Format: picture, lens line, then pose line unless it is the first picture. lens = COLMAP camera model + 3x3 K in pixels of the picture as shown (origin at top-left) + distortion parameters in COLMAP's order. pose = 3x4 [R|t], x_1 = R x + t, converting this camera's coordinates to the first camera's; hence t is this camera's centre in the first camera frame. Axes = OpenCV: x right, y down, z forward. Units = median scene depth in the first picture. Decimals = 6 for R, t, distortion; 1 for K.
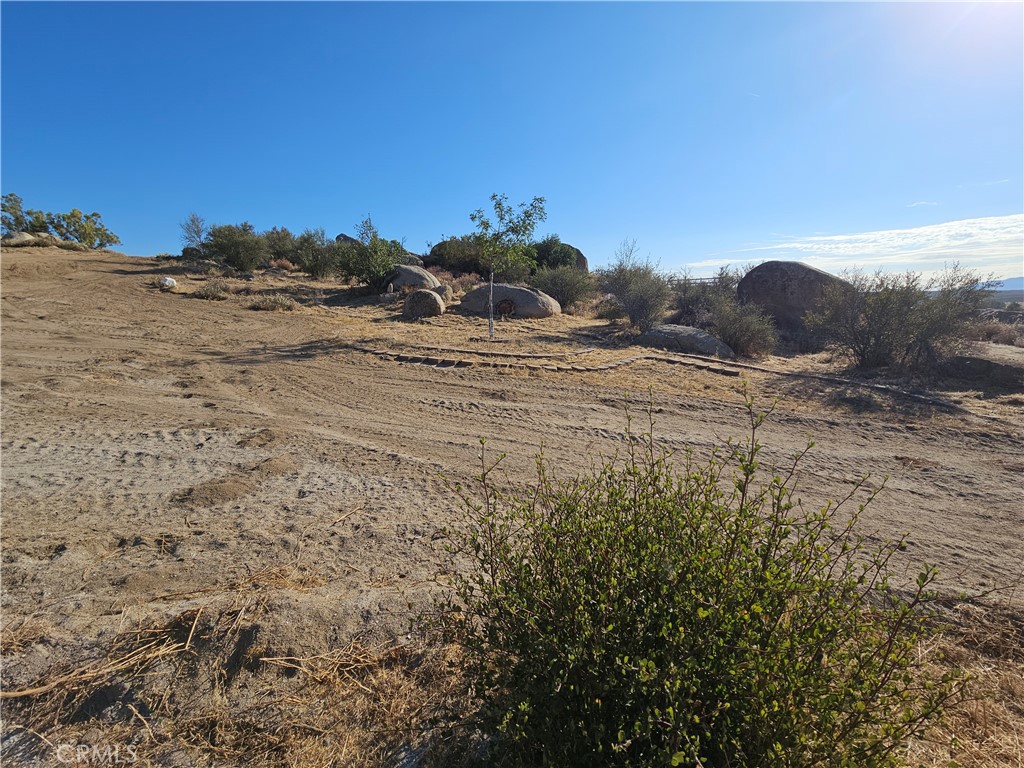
lens RADIAL K [[435.4, 0, 517.7], [0, 435.4, 378.9], [0, 0, 1]] dist [0.012438, -0.000140]
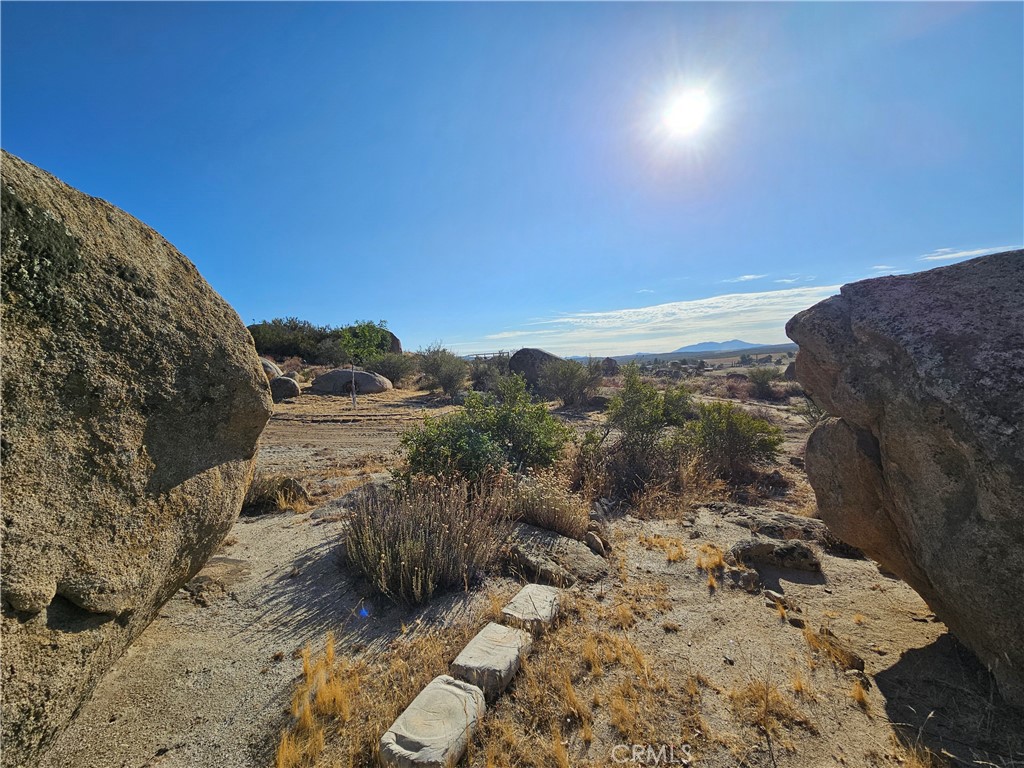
lens RADIAL K [[435.4, 0, 519.2], [0, 435.4, 380.7], [0, 0, 1]] dist [0.012438, -0.000140]
pose [[0.907593, -0.057994, 0.415826, -0.106922], [0.122427, 0.983928, -0.129987, 0.051437], [-0.401605, 0.168884, 0.900107, -0.388054]]
